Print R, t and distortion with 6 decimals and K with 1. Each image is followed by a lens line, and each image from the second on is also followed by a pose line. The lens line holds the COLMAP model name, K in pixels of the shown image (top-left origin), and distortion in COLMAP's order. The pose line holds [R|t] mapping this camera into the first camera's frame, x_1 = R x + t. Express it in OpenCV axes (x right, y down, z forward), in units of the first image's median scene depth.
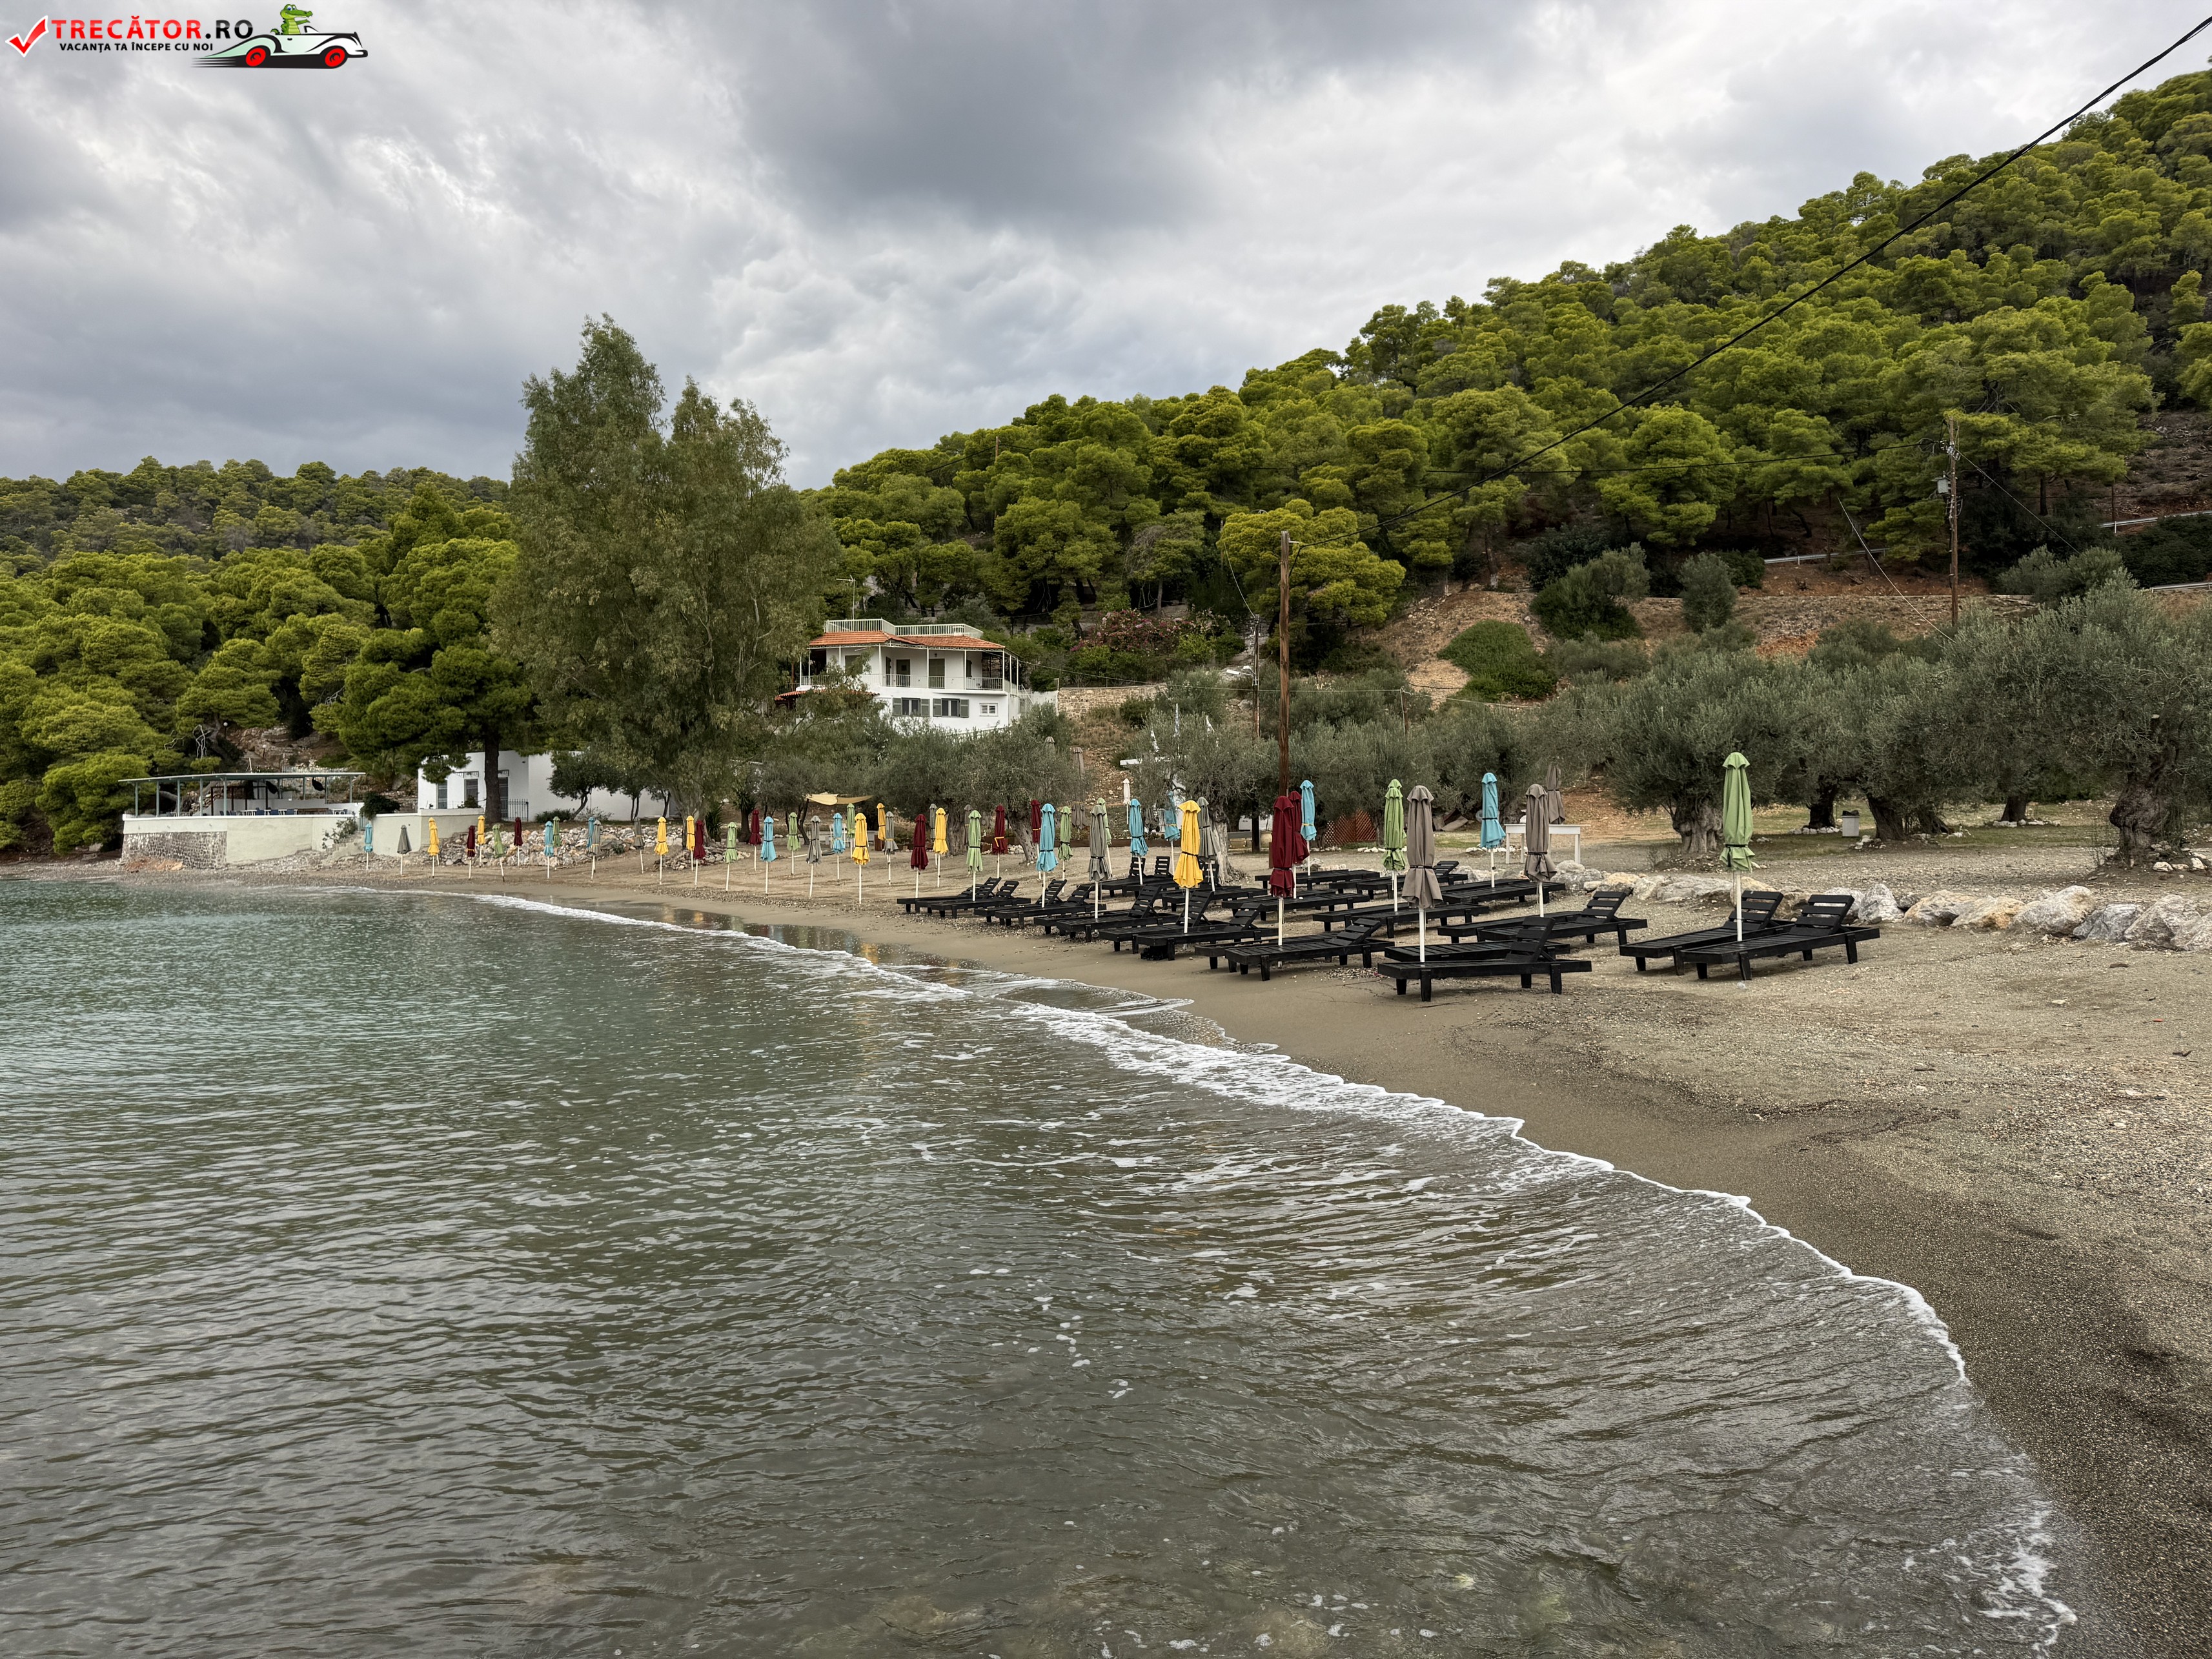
lens RADIAL K [[1557.3, 0, 1096.5], [0, 1557.3, 828.1], [0, 0, 1]] dist [0.052720, -0.066022]
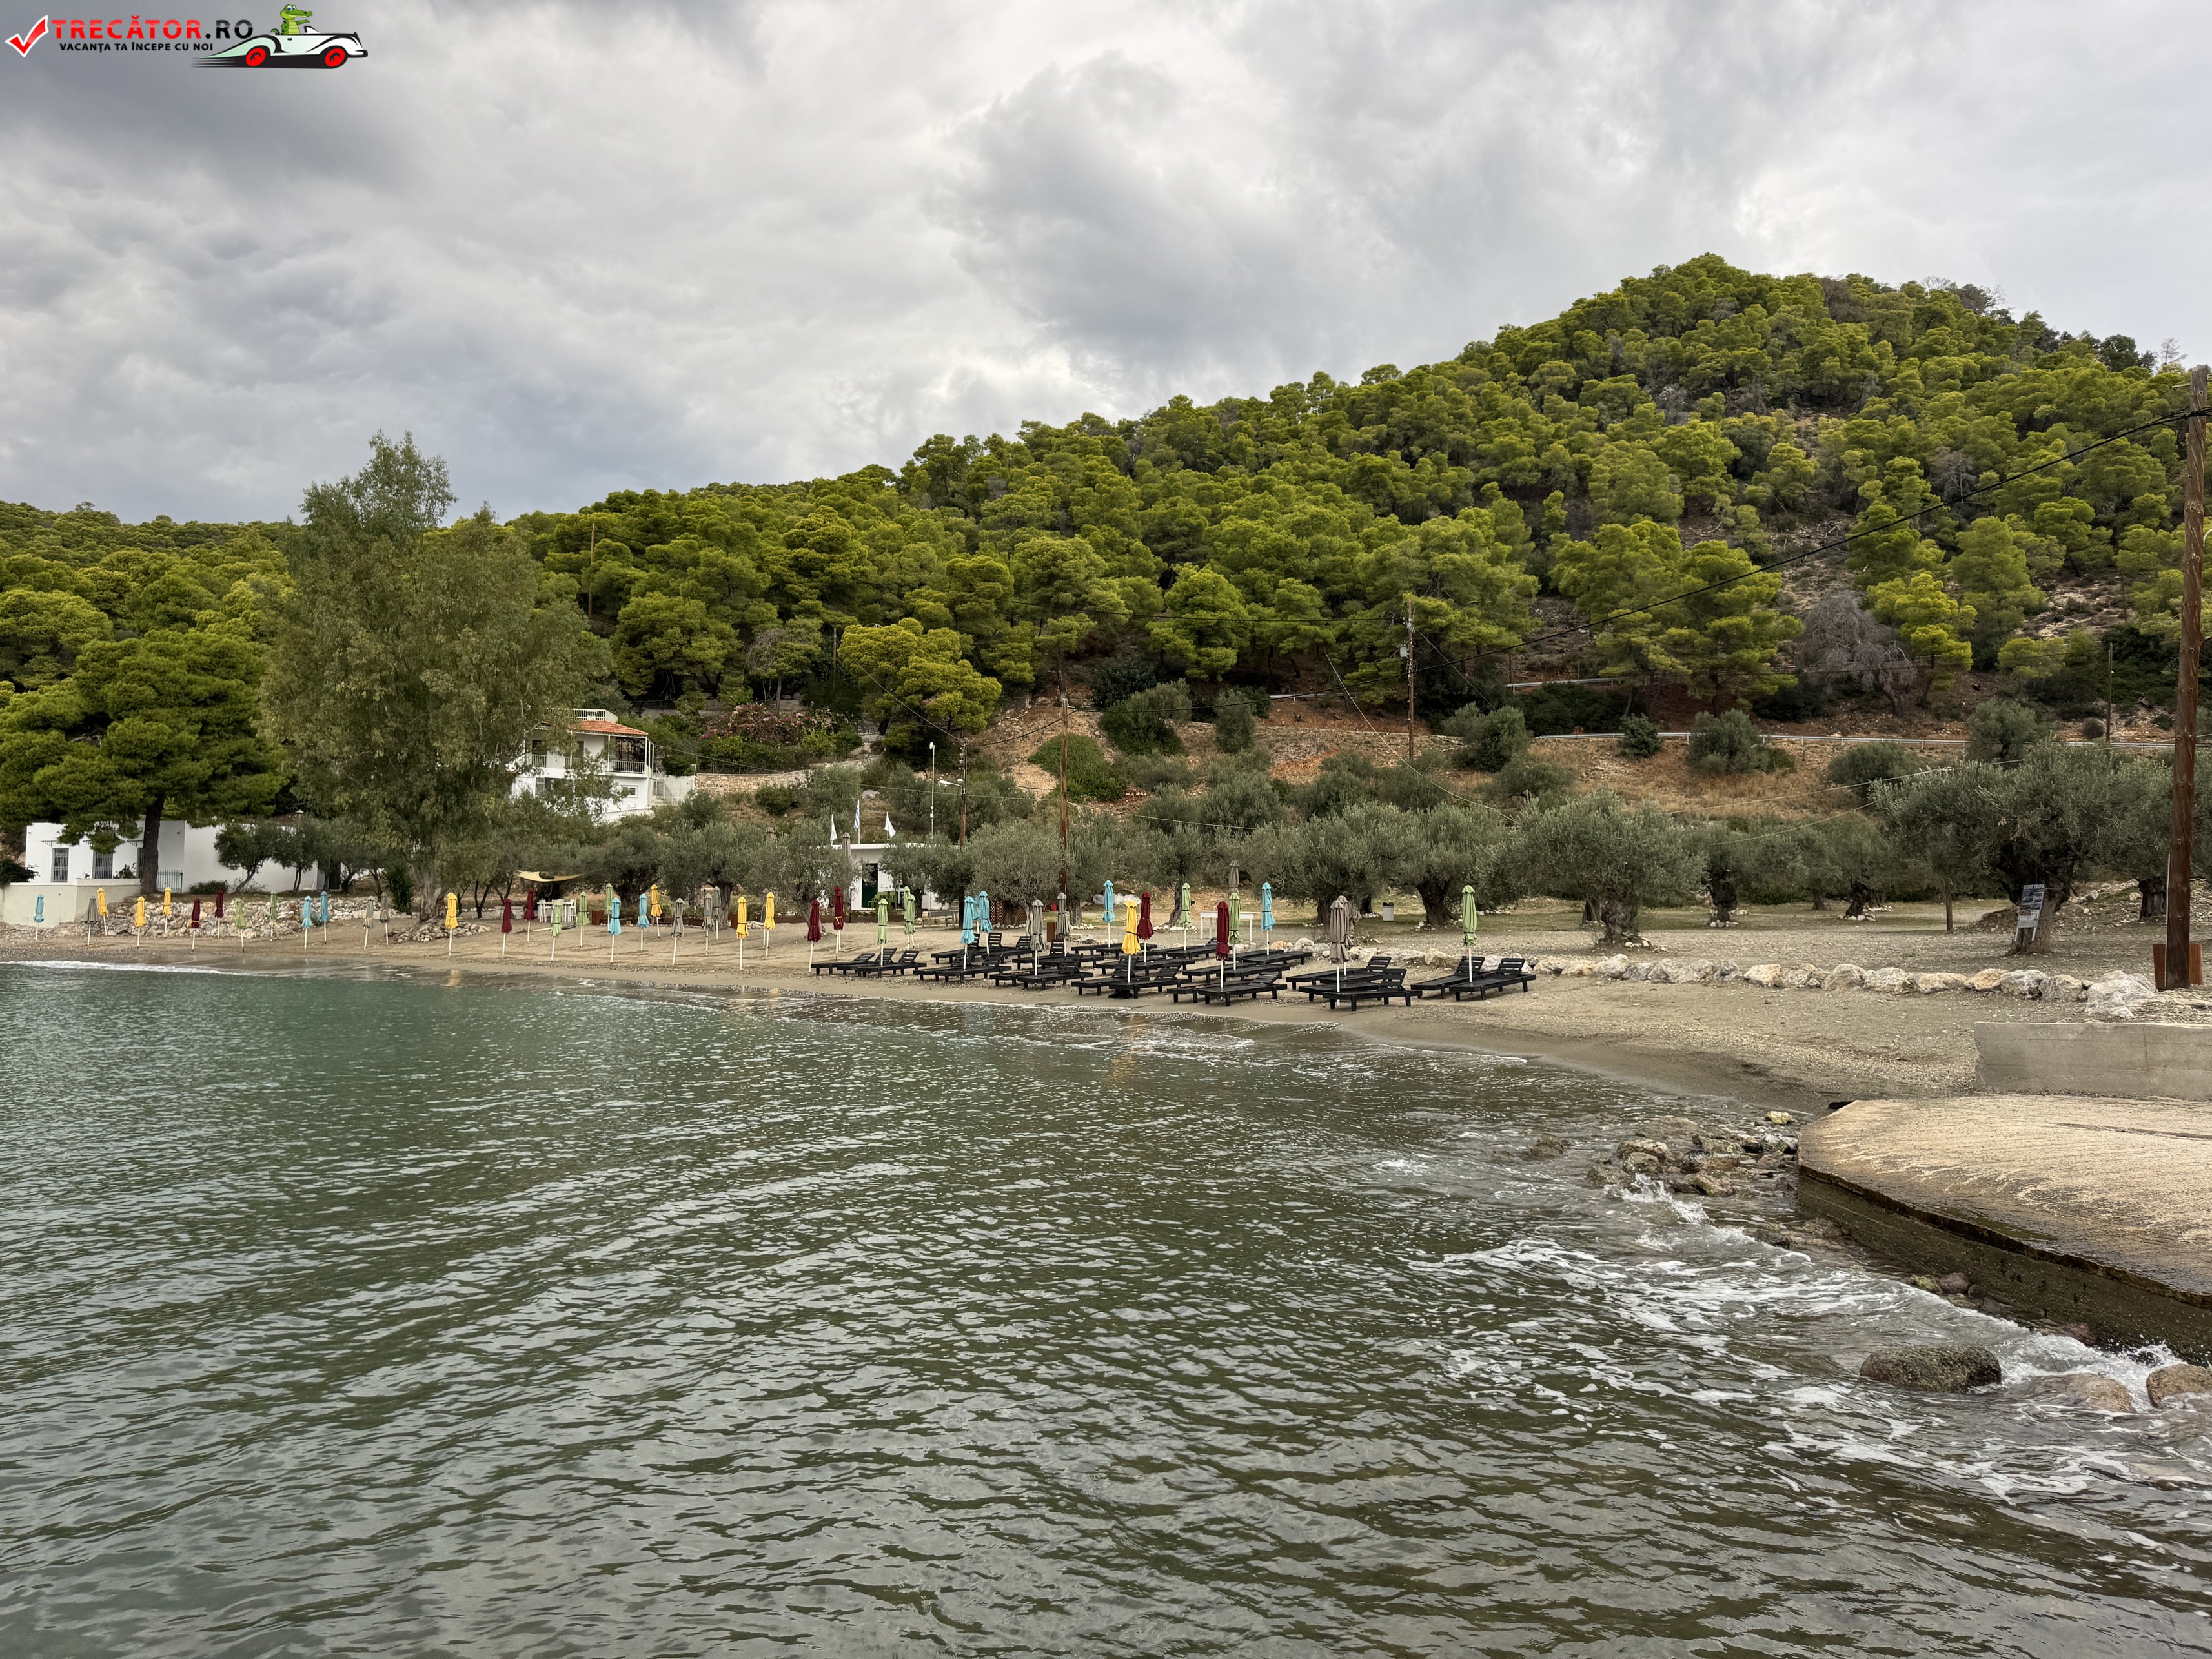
lens RADIAL K [[1517.9, 0, 1106.0], [0, 1517.9, 829.5], [0, 0, 1]] dist [0.162376, -0.343868]
pose [[0.943210, 0.028900, 0.330936, -0.105804], [-0.013420, 0.998710, -0.048968, -0.002924], [-0.331925, 0.041746, 0.942382, -0.106284]]
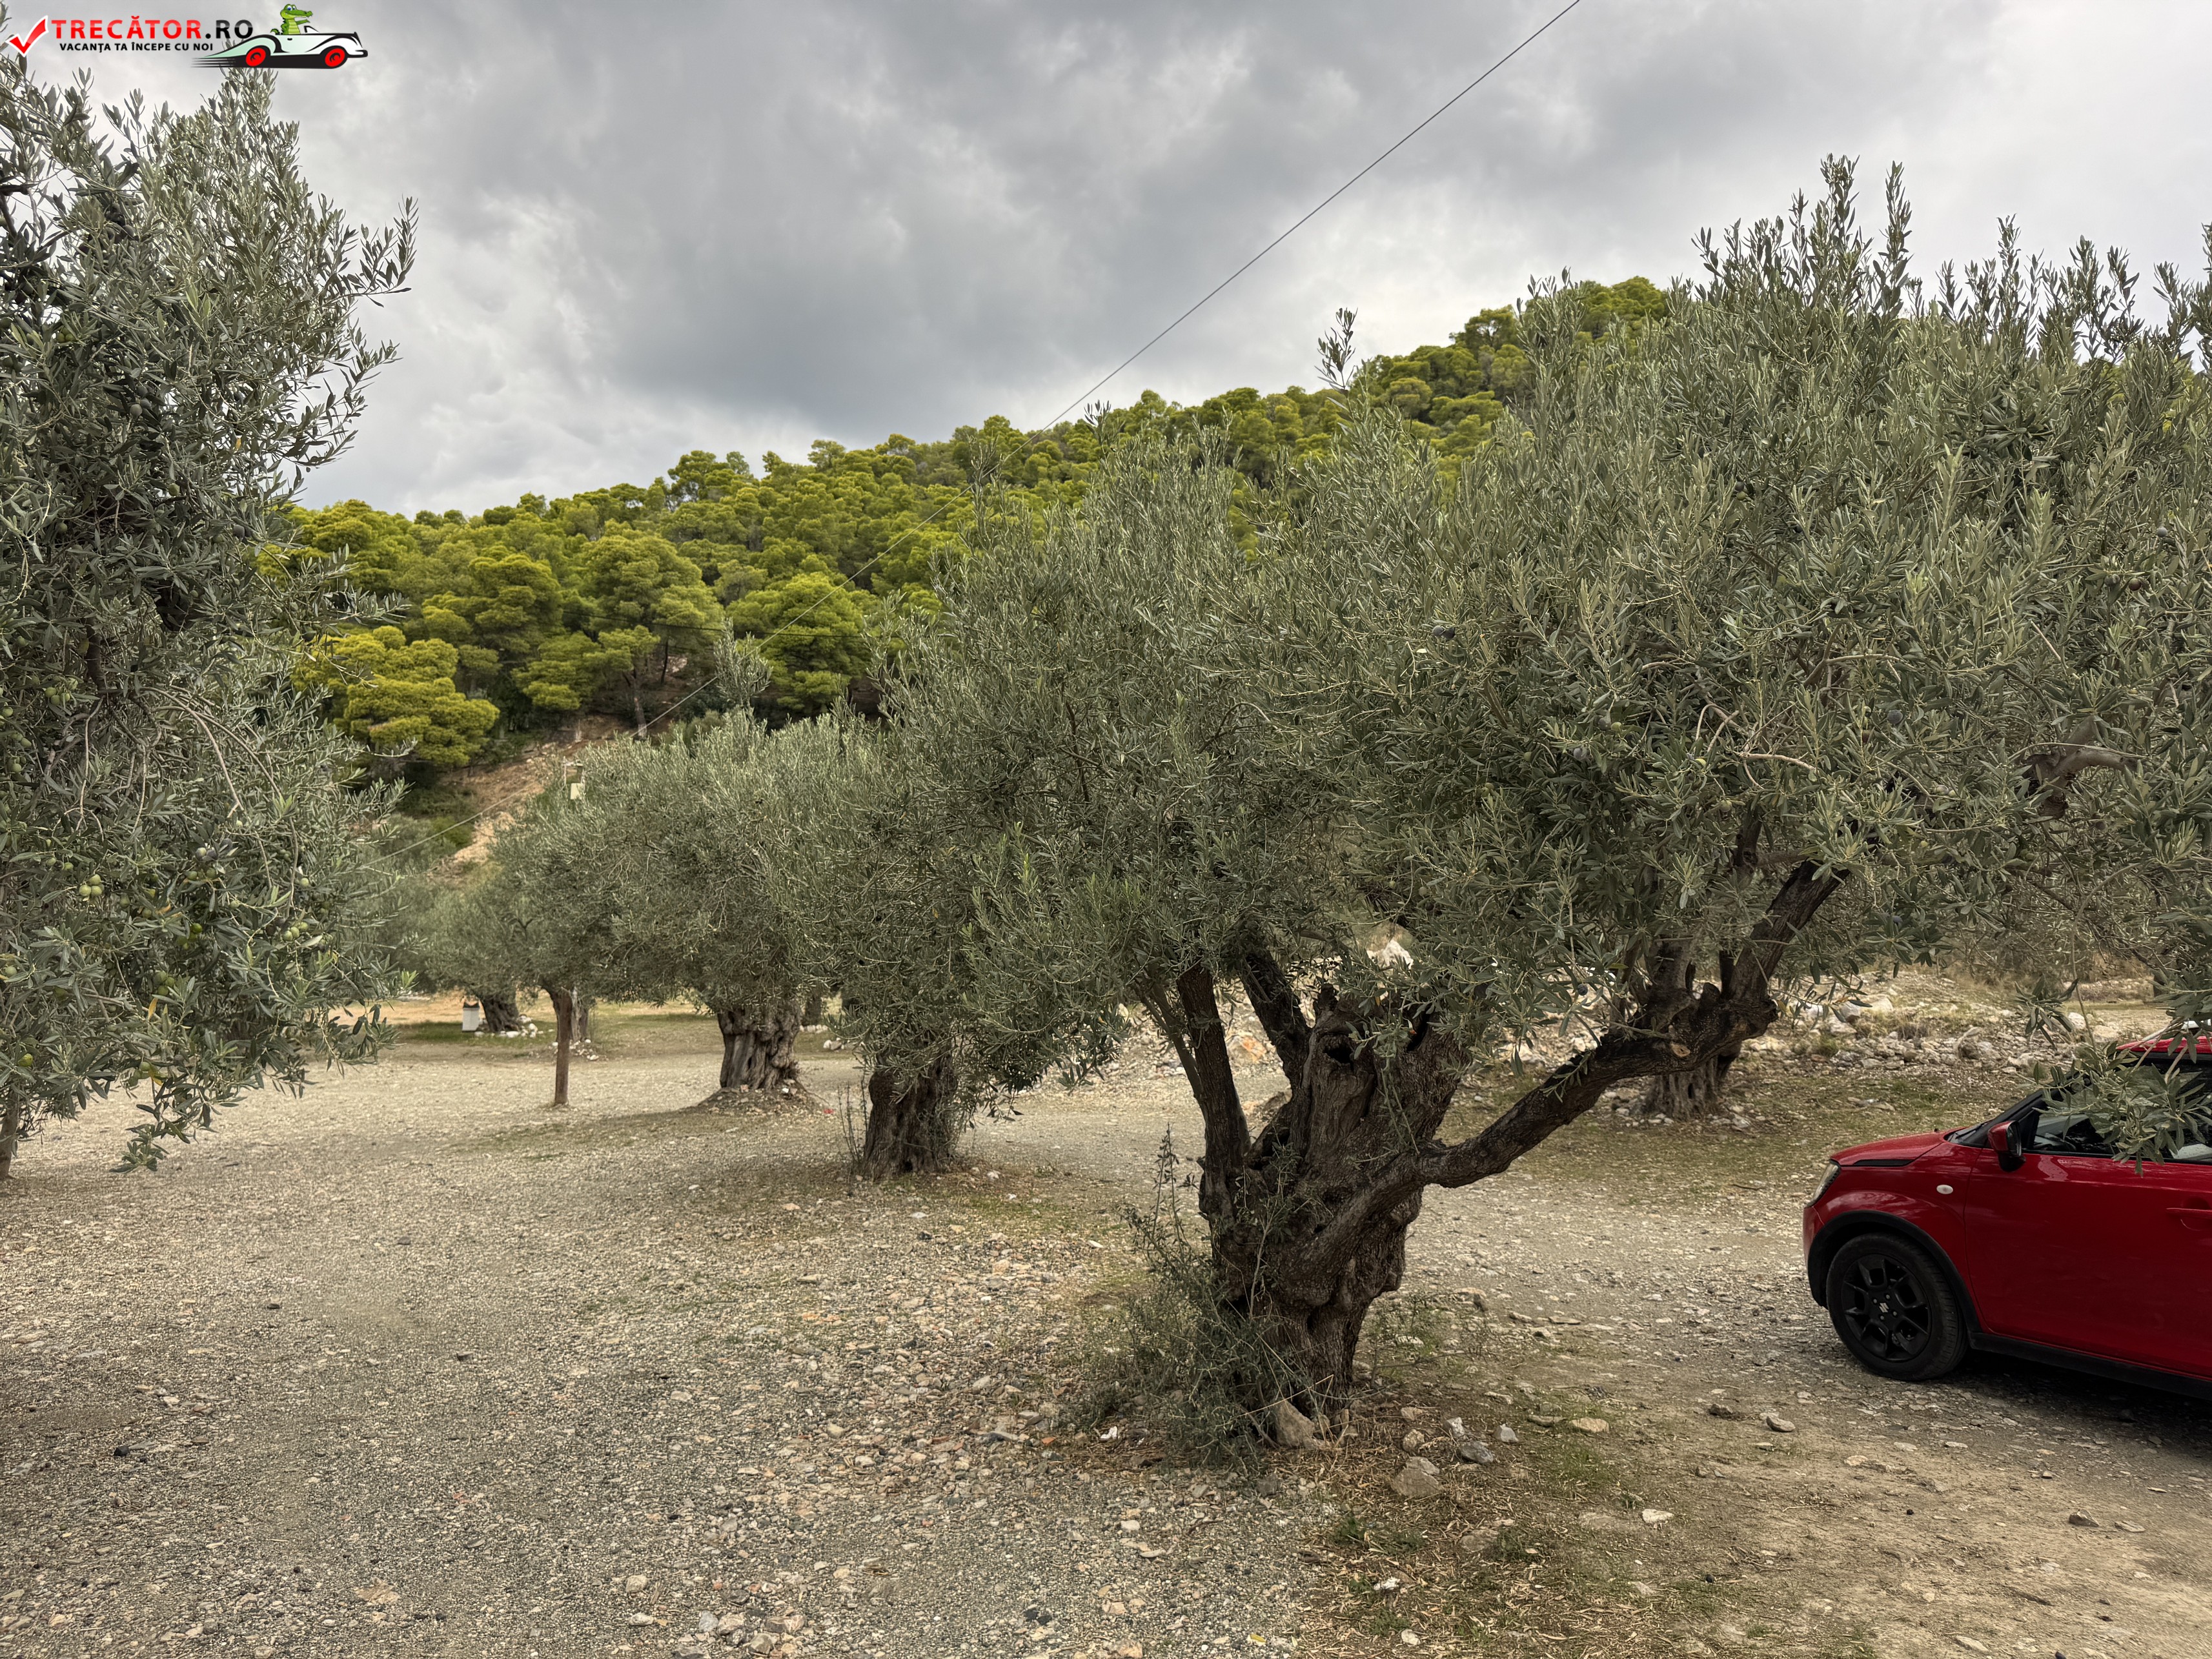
lens RADIAL K [[1566.2, 0, 1093.2], [0, 1566.2, 842.7], [0, 0, 1]] dist [0.020510, -0.021659]
pose [[0.950817, 0.053642, 0.305074, 0.260233], [-0.028706, 0.995912, -0.085647, -0.017364], [-0.308421, 0.072677, 0.948469, 0.000355]]
